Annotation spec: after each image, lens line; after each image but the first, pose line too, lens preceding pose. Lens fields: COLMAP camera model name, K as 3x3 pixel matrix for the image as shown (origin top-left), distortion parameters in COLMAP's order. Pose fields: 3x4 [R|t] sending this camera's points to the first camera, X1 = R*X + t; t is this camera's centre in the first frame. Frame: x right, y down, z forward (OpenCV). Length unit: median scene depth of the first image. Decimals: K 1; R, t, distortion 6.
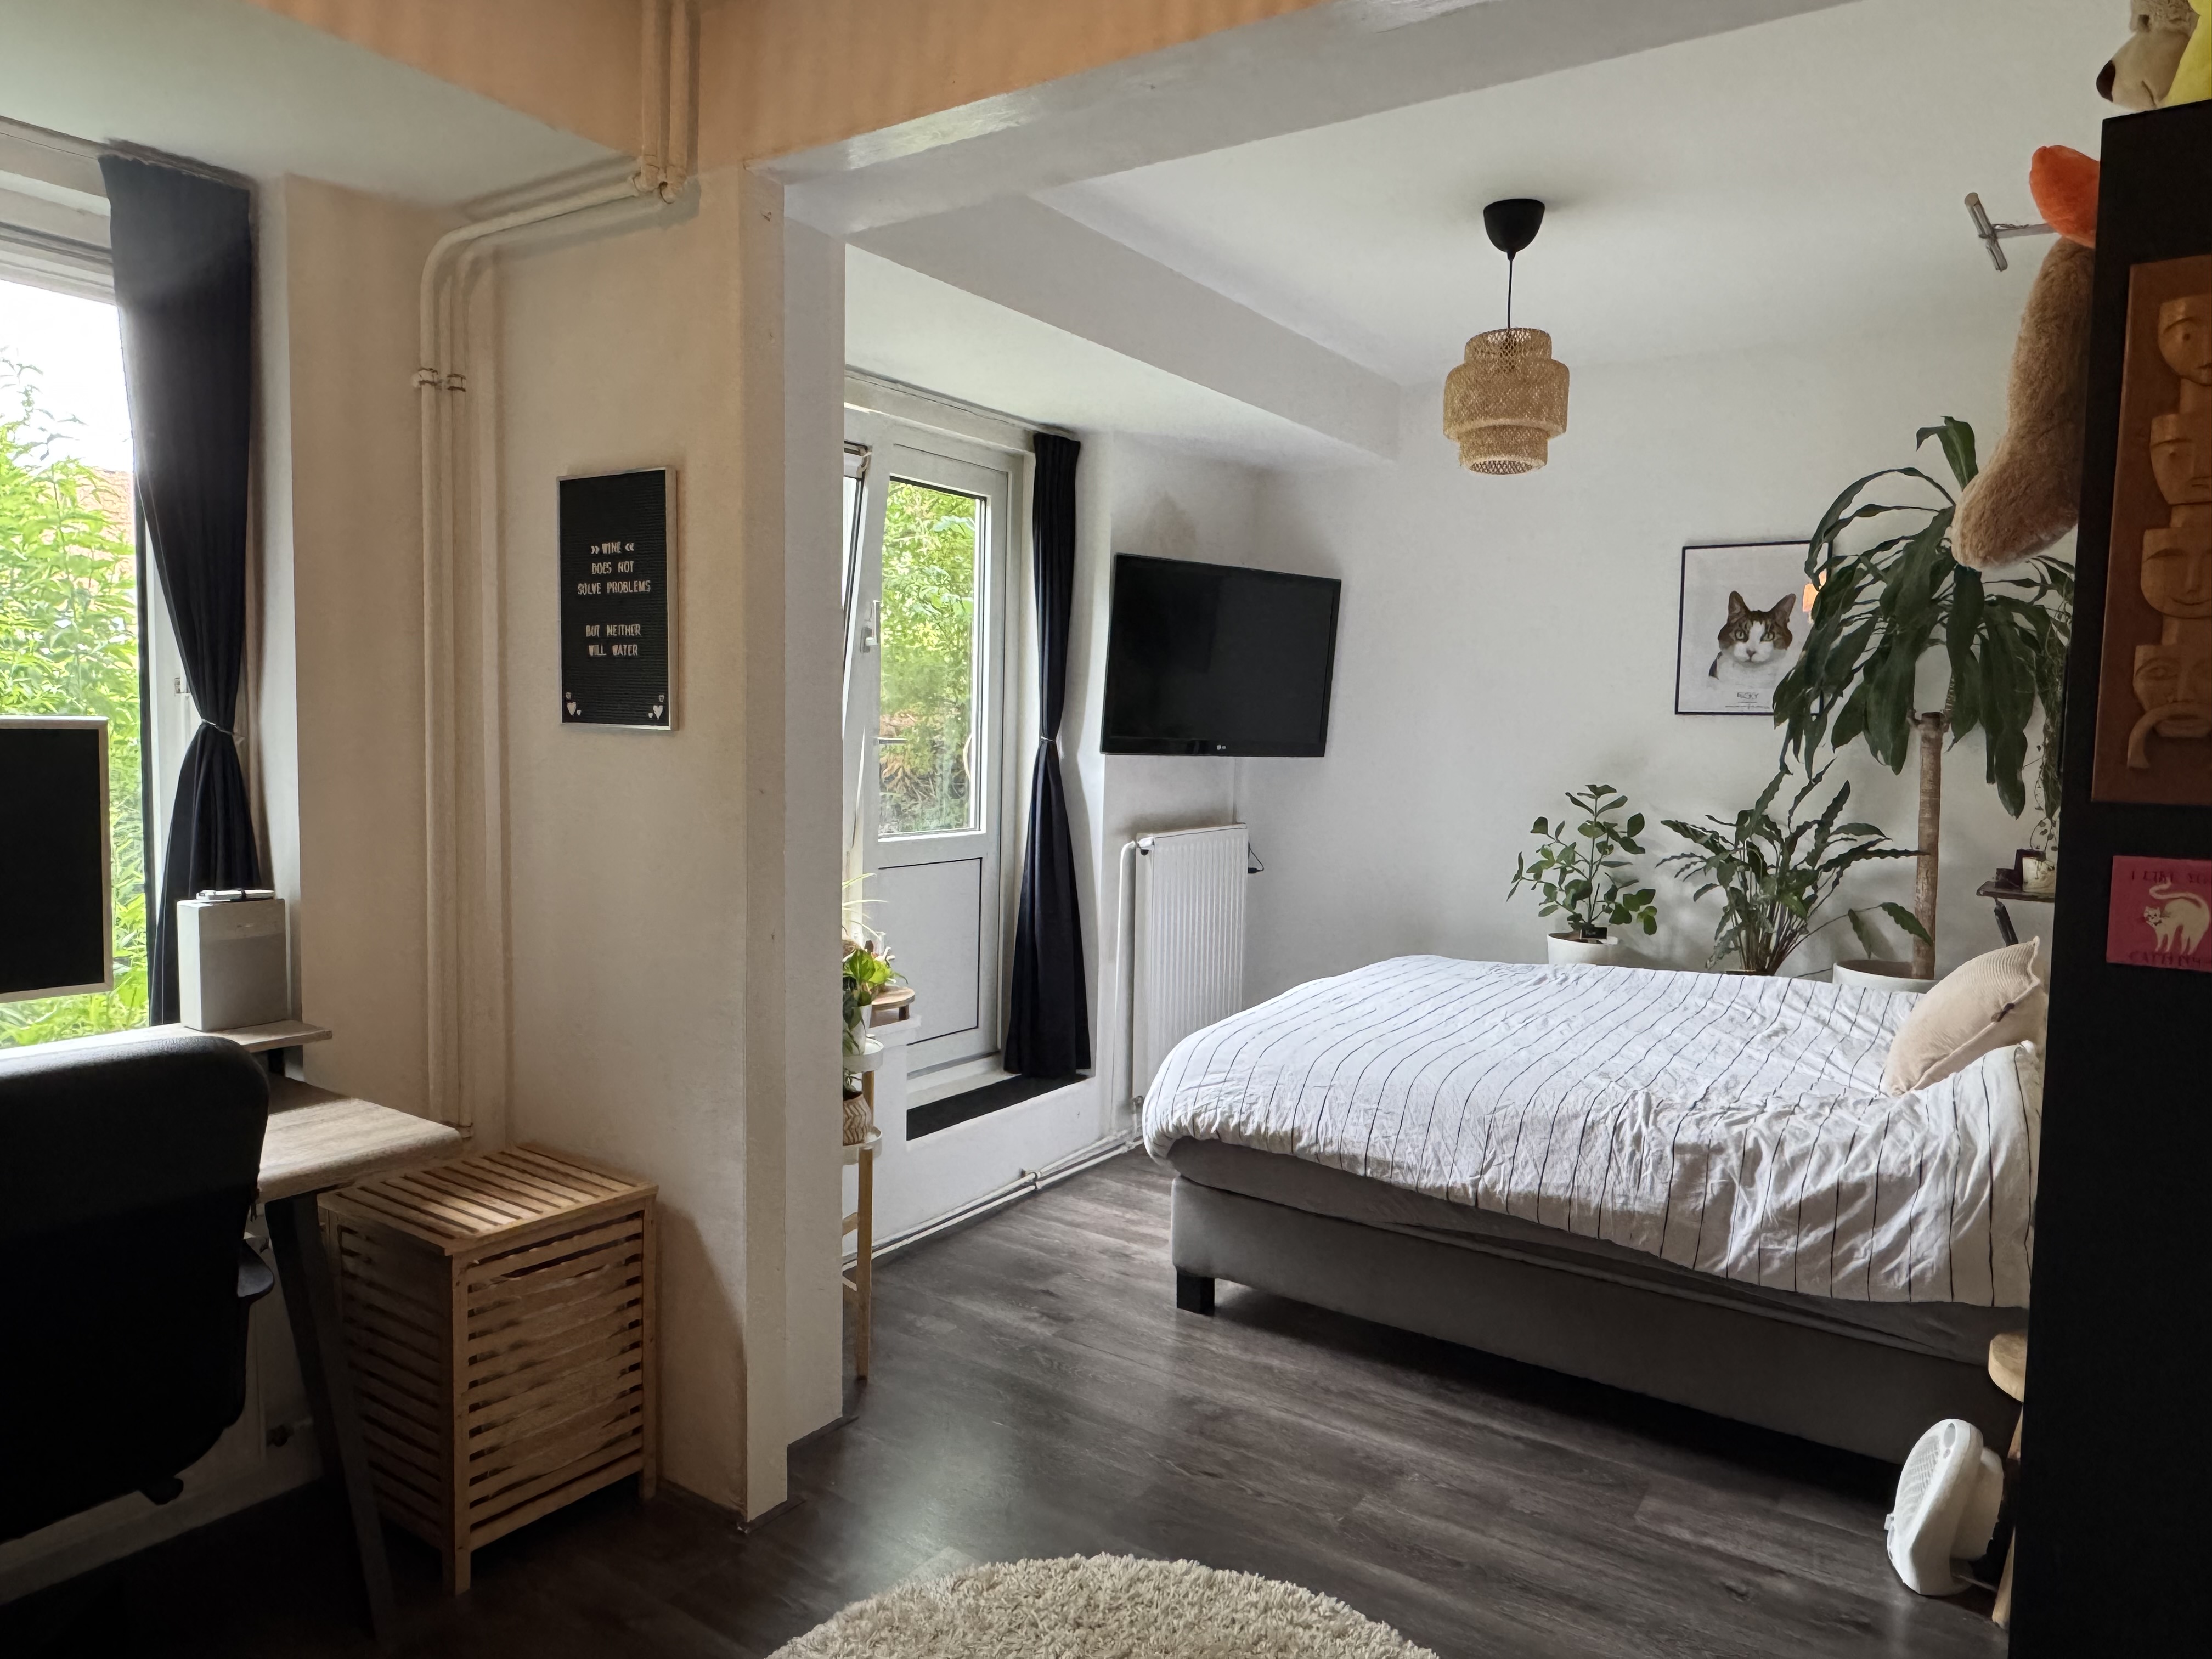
lens RADIAL K [[1438.9, 0, 1108.9], [0, 1438.9, 831.1], [0, 0, 1]] dist [-0.006919, -0.003835]
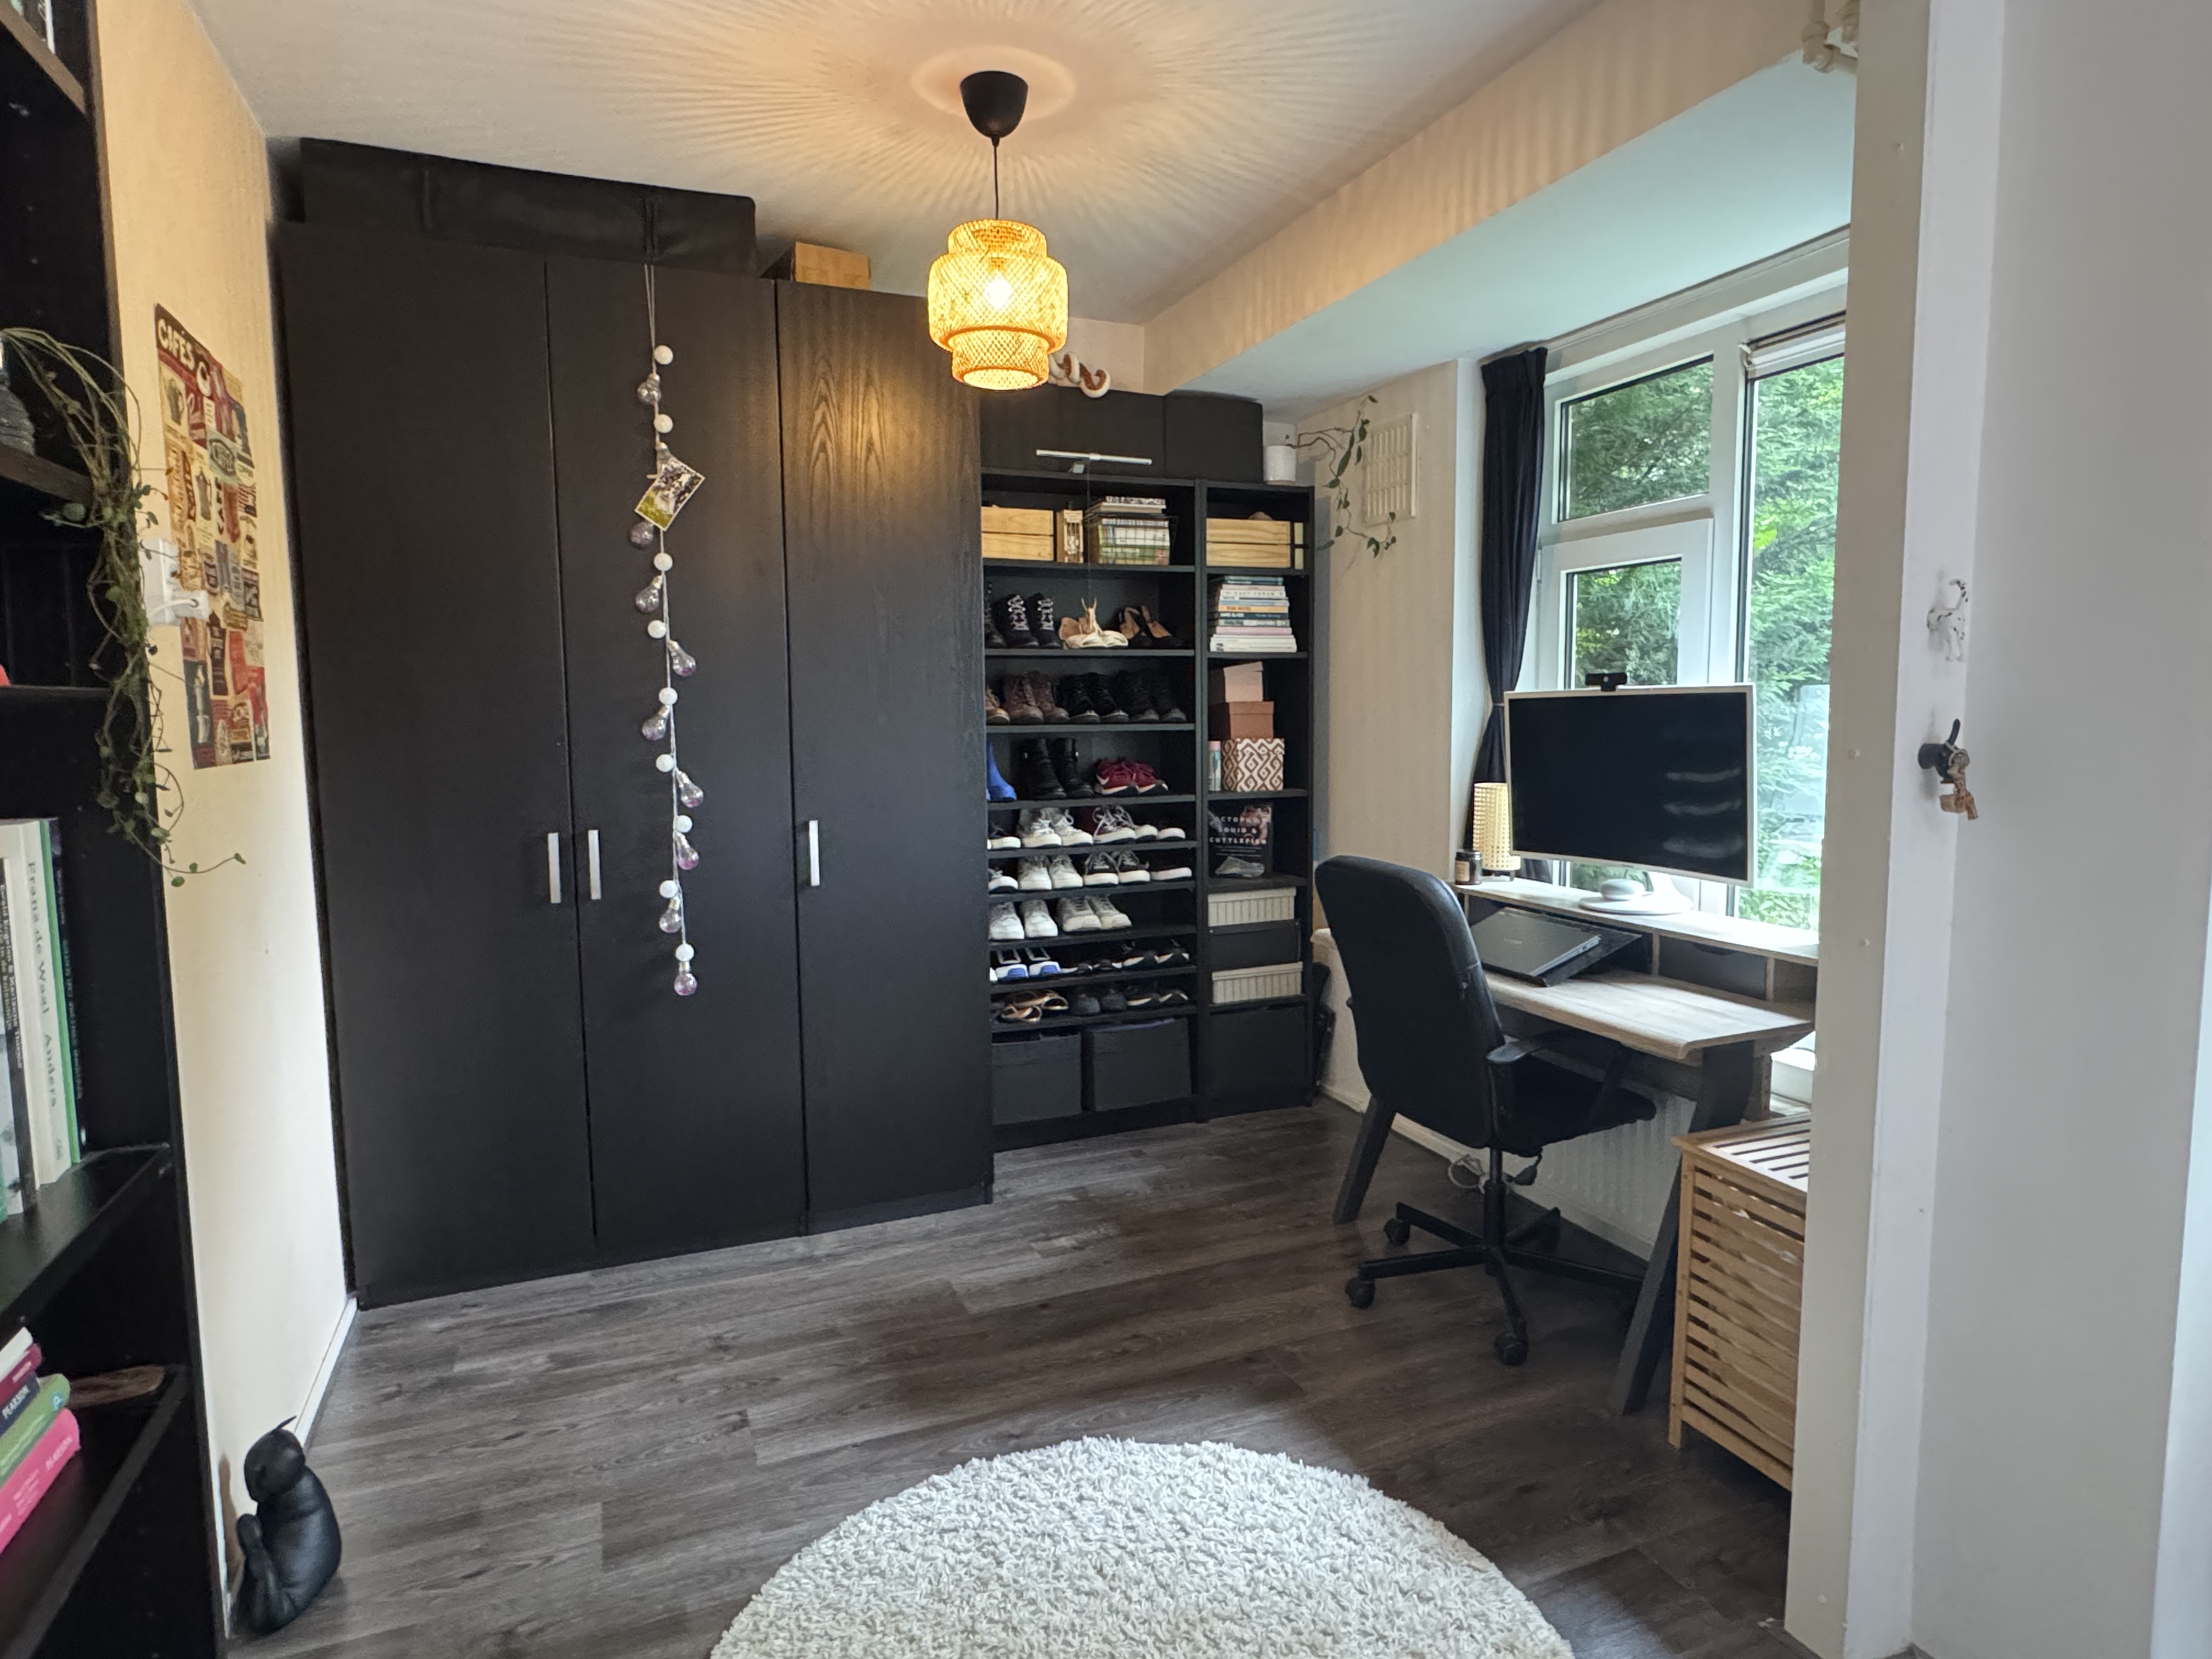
lens RADIAL K [[1247.4, 0, 1114.3], [0, 1247.4, 826.5], [0, 0, 1]] dist [-0.003973, -0.000666]
pose [[-0.544447, 0.068430, -0.835999, 0.507454], [-0.062174, 0.990633, 0.121578, -0.044025], [0.836488, 0.118170, -0.535093, 0.950538]]
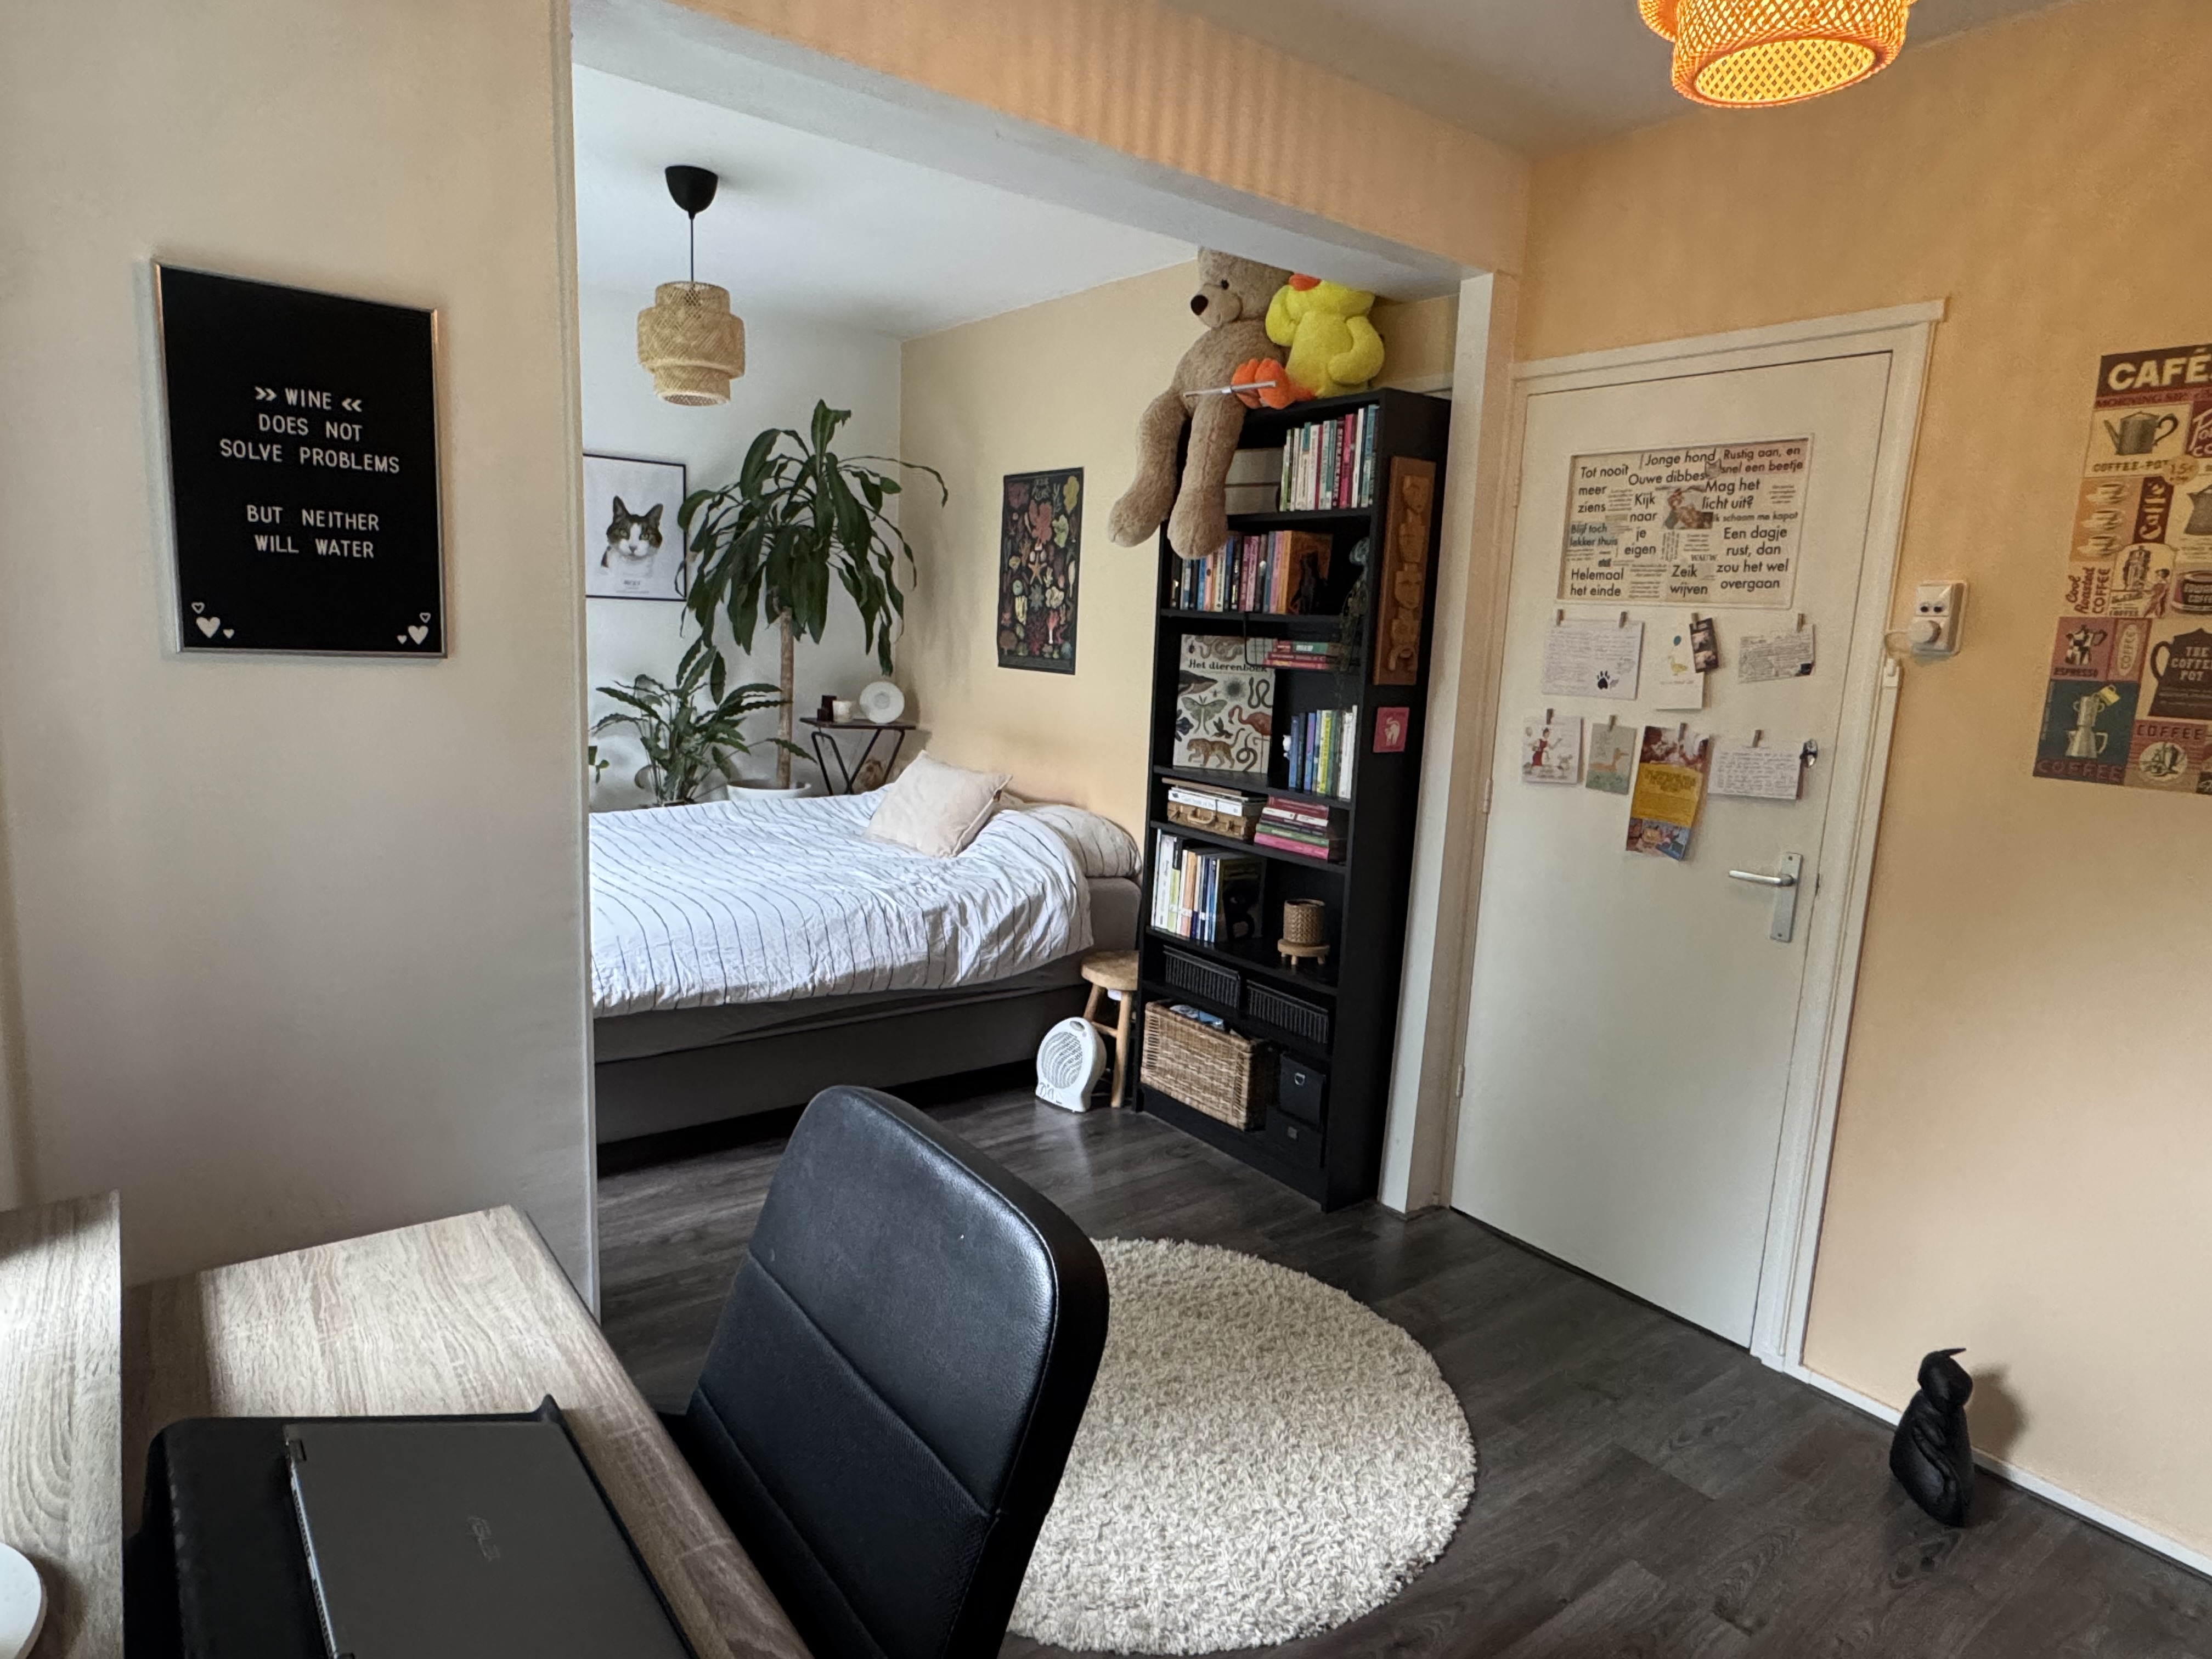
lens RADIAL K [[1280.6, 0, 1102.8], [0, 1280.6, 835.0], [0, 0, 1]] dist [-0.004119, -0.001152]
pose [[0.319746, -0.161987, 0.933554, -0.807664], [0.031655, 0.986554, 0.160341, -0.071906], [-0.946974, -0.021716, 0.320575, 0.412519]]
